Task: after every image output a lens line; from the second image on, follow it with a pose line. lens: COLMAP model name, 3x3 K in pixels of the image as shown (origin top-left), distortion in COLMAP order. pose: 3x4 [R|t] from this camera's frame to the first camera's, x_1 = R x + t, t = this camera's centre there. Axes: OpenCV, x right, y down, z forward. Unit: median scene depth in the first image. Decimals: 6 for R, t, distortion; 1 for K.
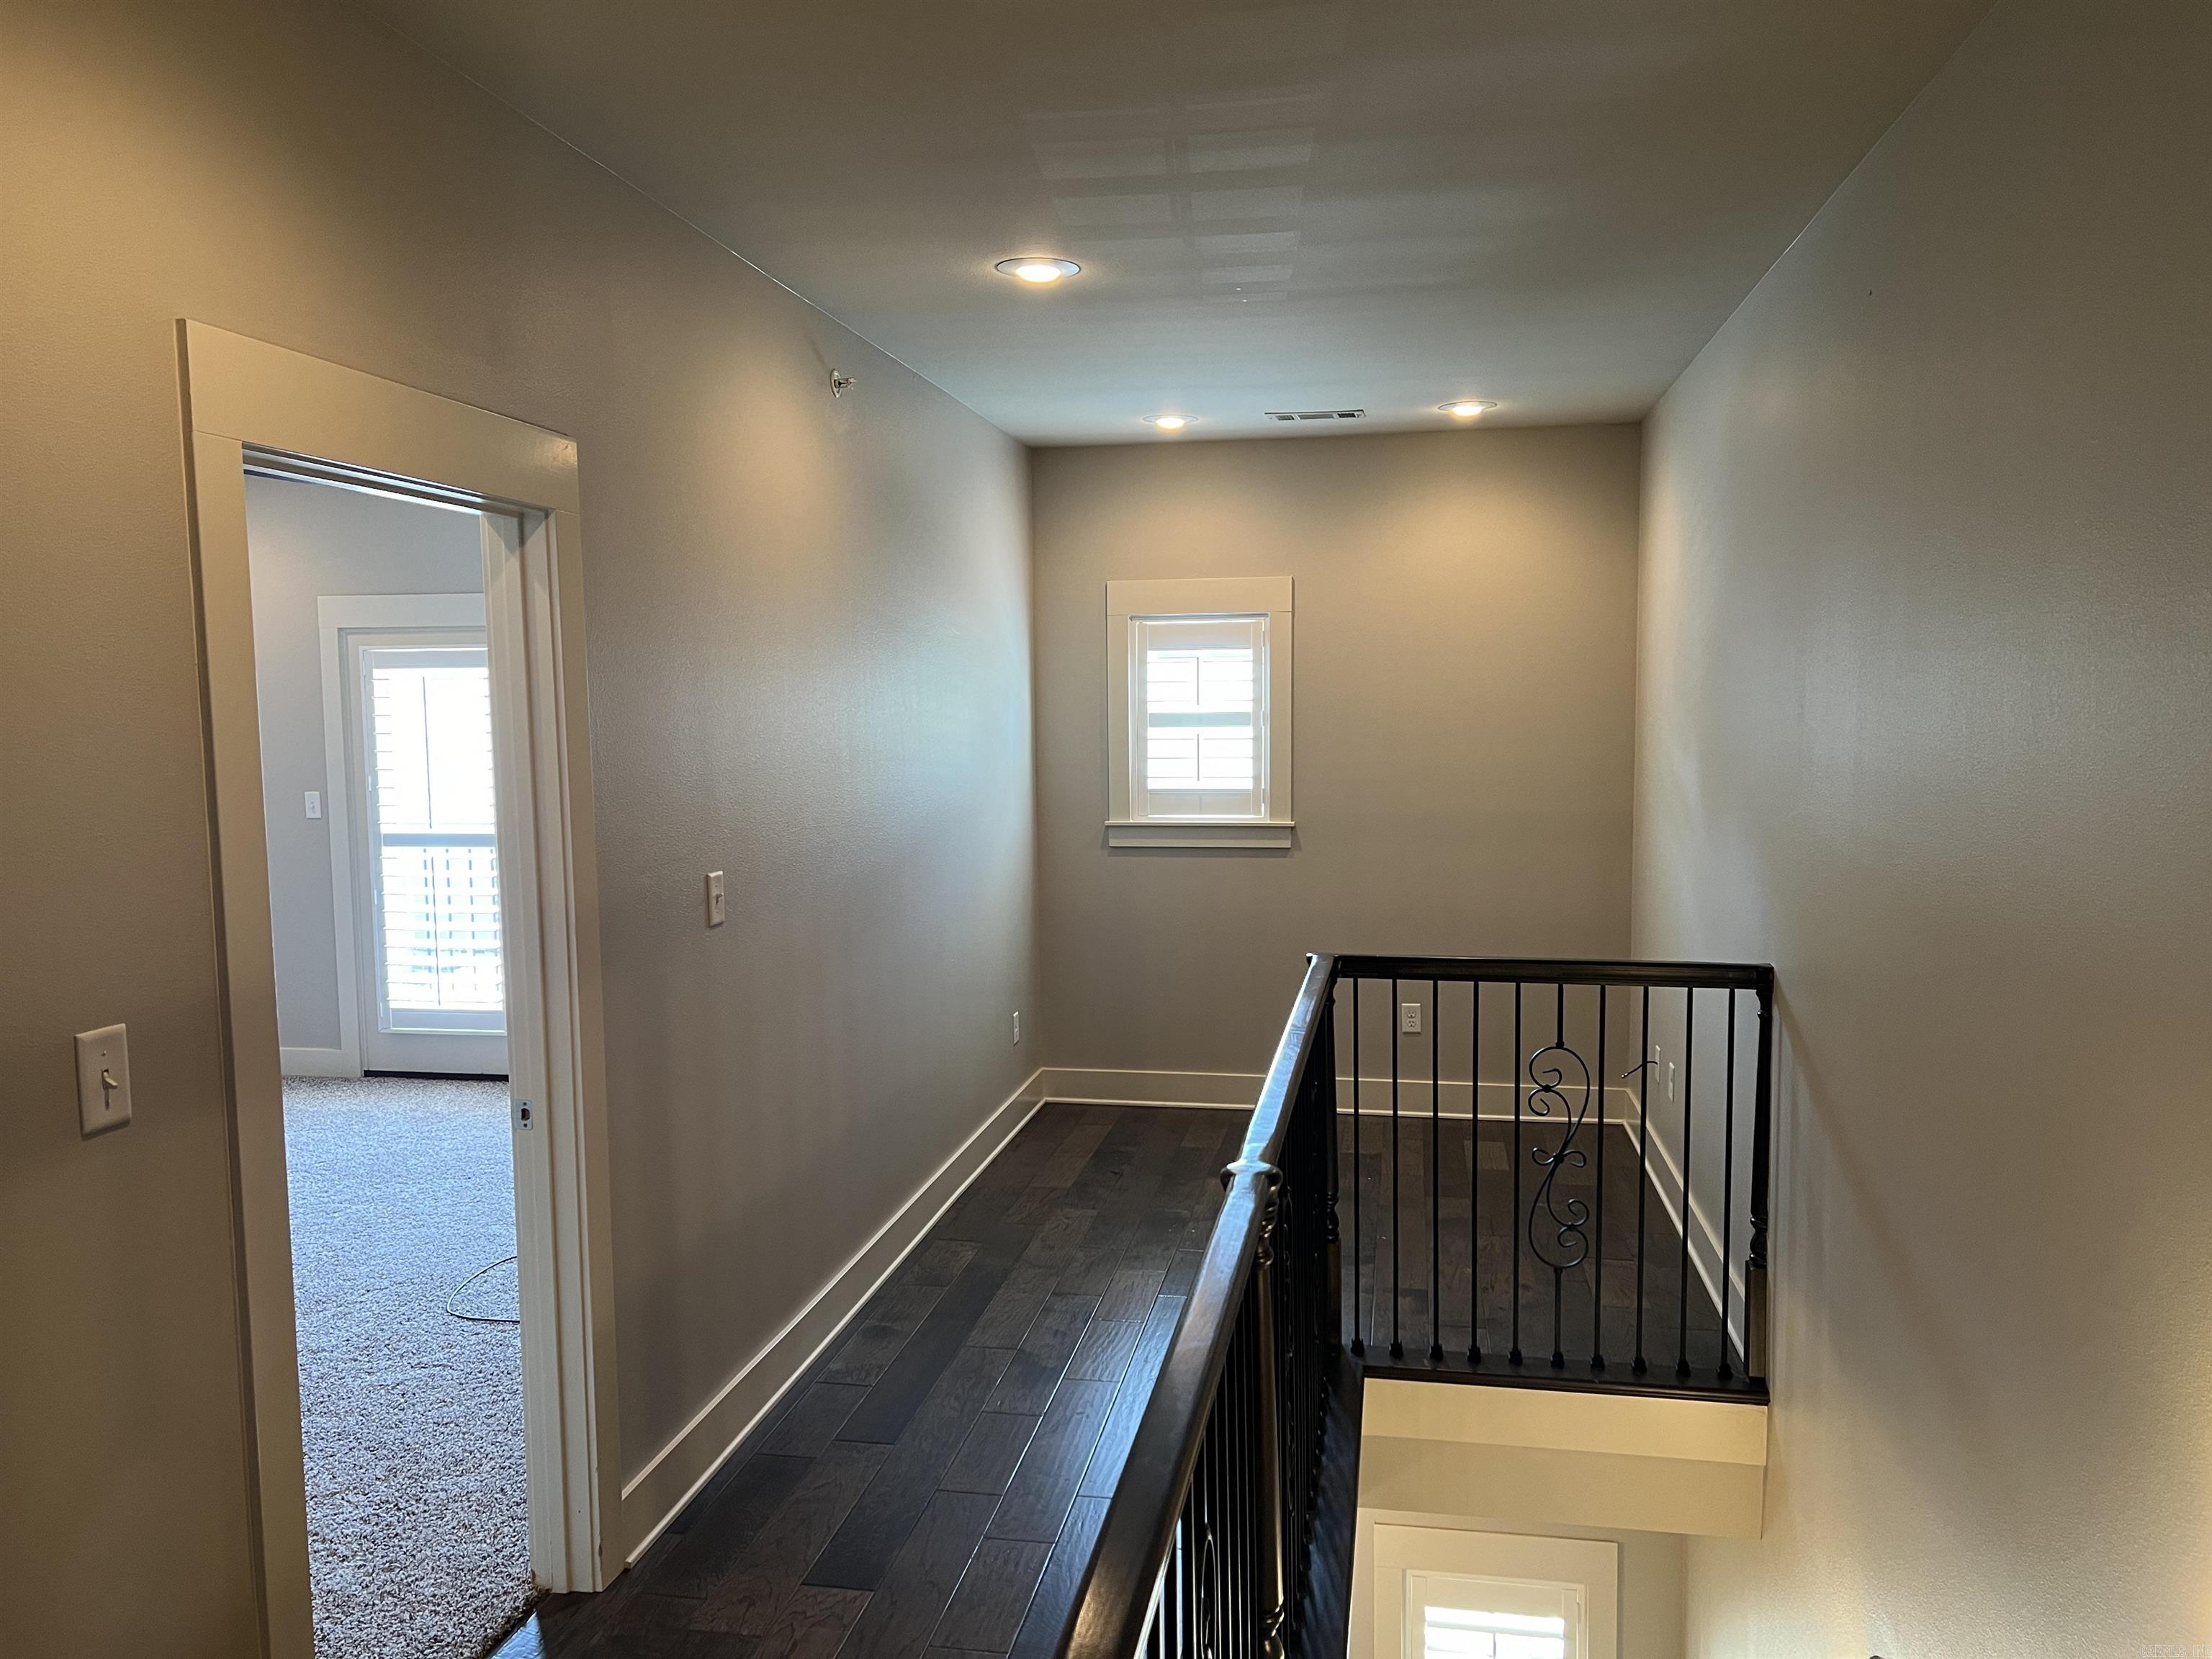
lens RADIAL K [[1668.0, 0, 1096.6], [0, 1668.0, 846.6], [0, 0, 1]] dist [0.075013, -0.085600]
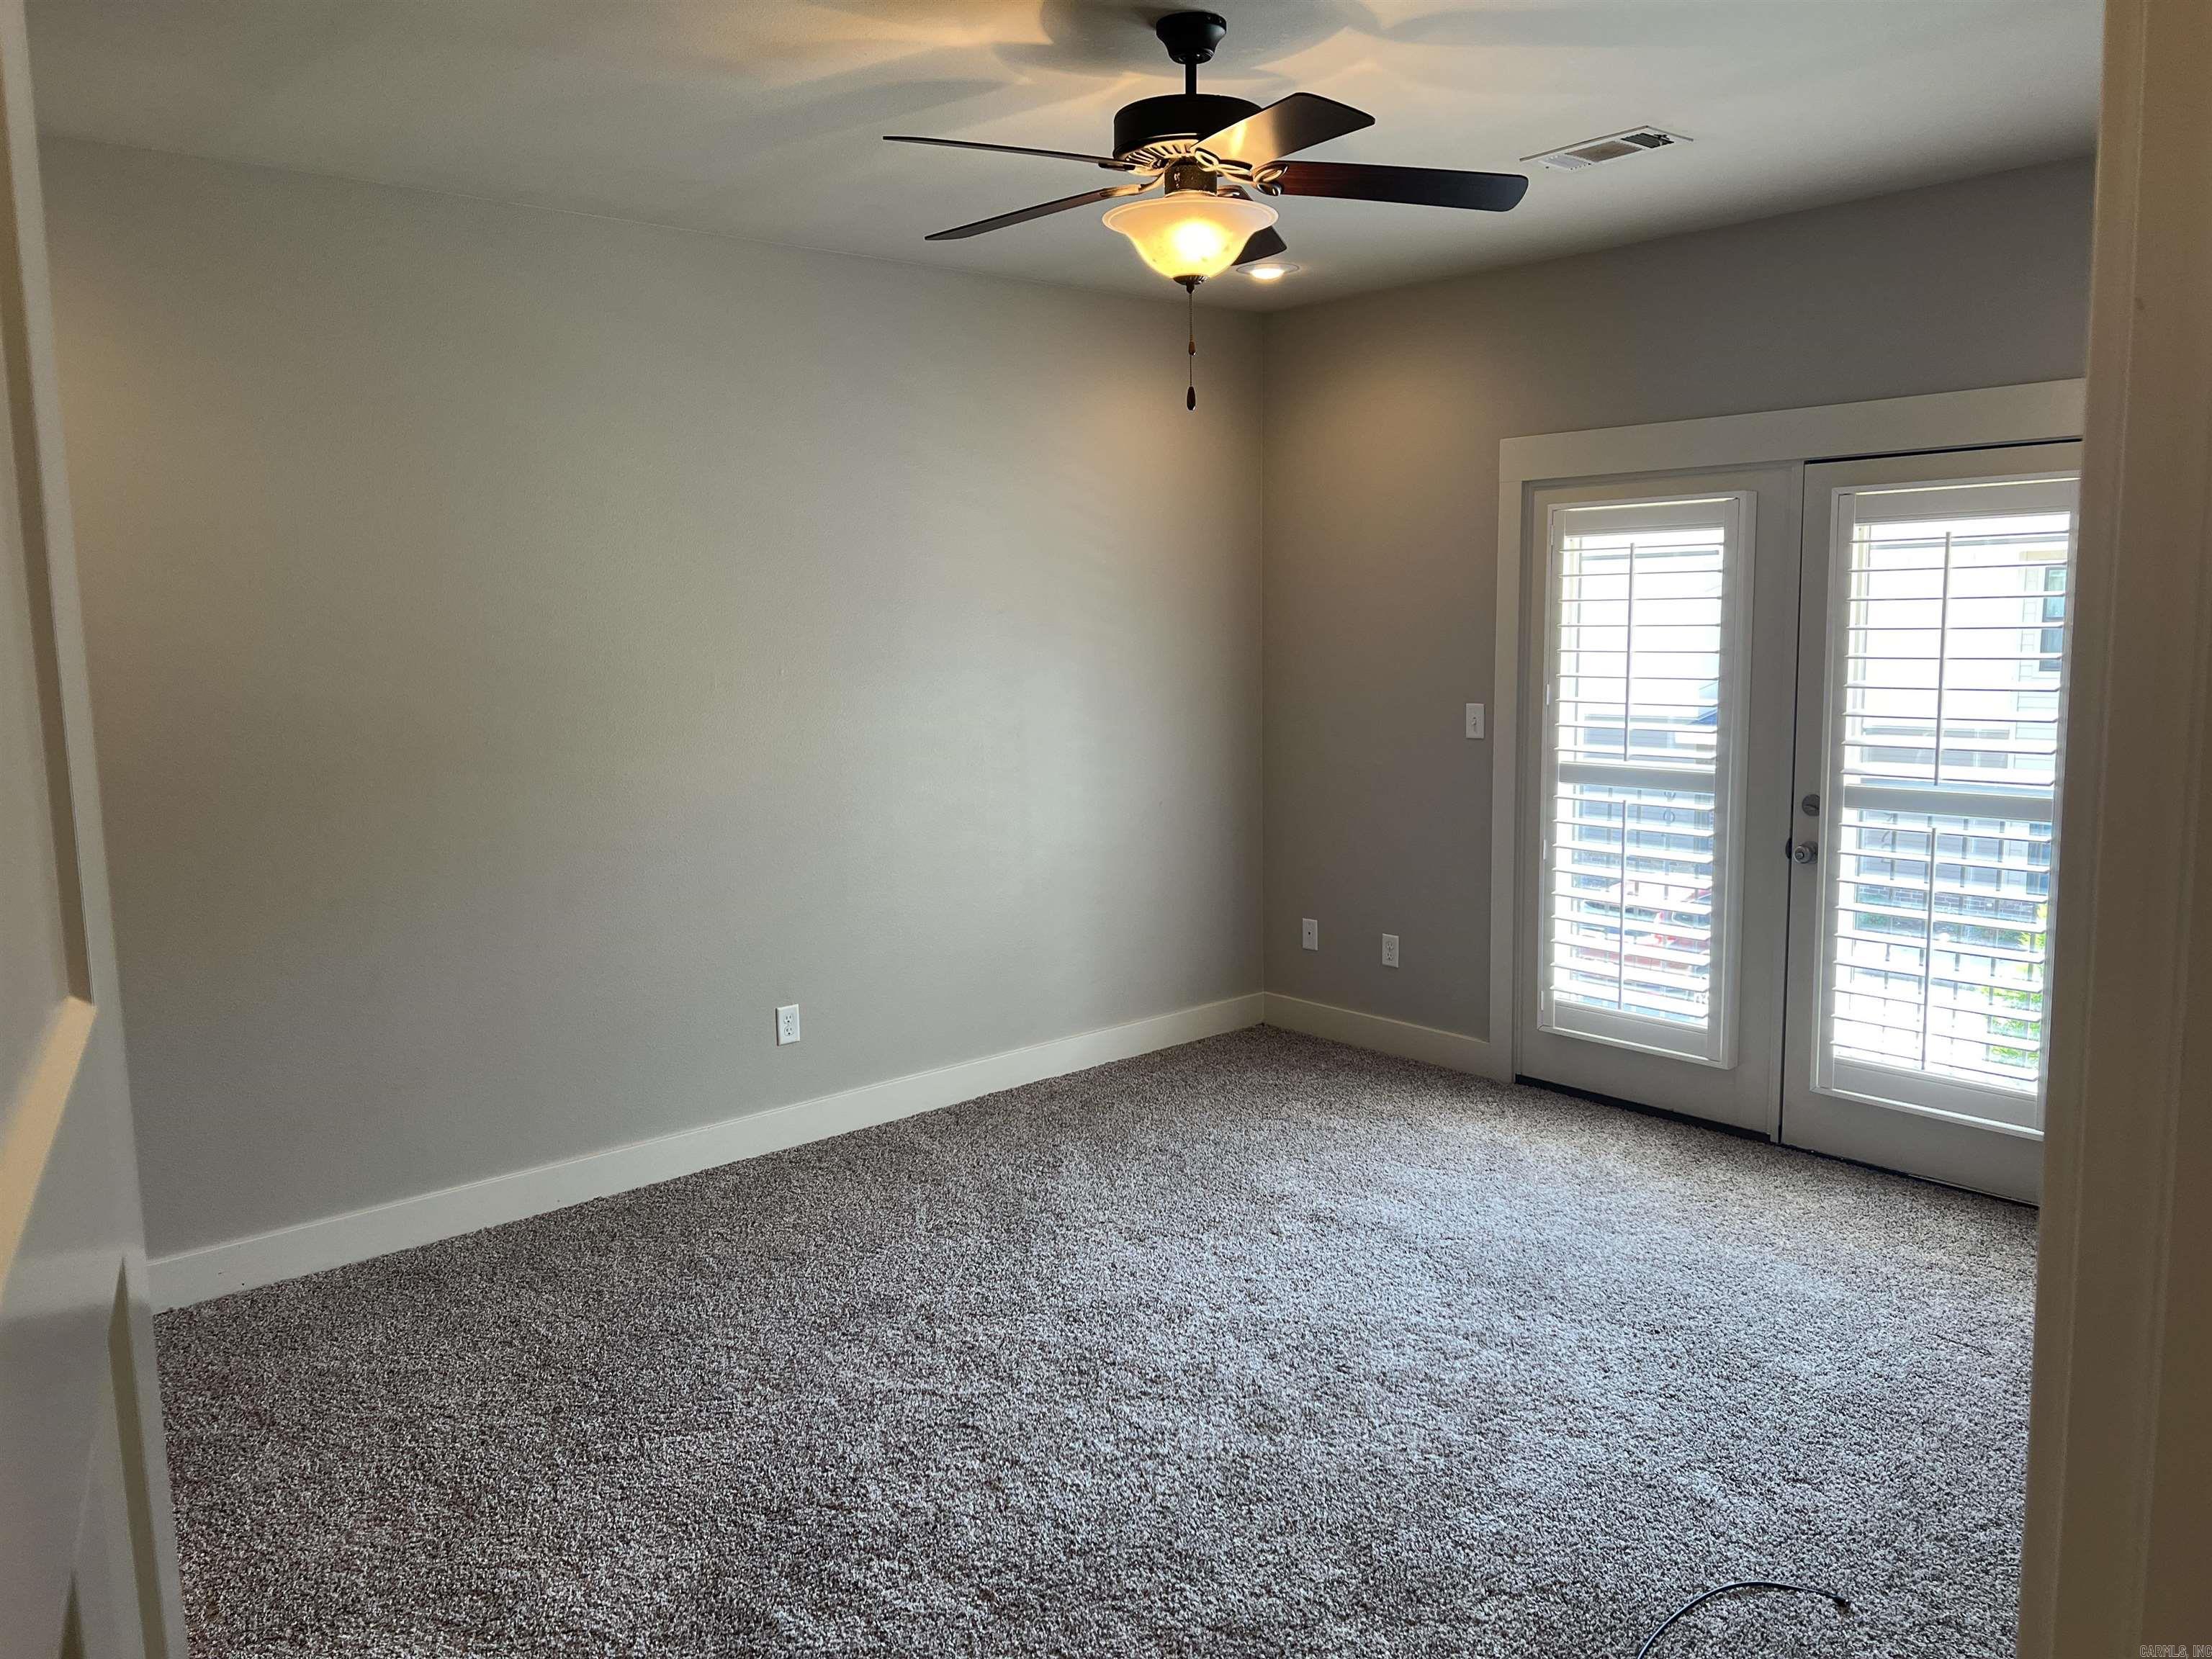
lens RADIAL K [[1668.0, 0, 1093.3], [0, 1668.0, 832.5], [0, 0, 1]] dist [0.075013, -0.085600]
pose [[0.782738, 0.083736, -0.616692, -0.131657], [-0.047160, 0.996039, 0.075386, -0.023507], [0.620562, -0.029925, 0.783586, 0.305985]]
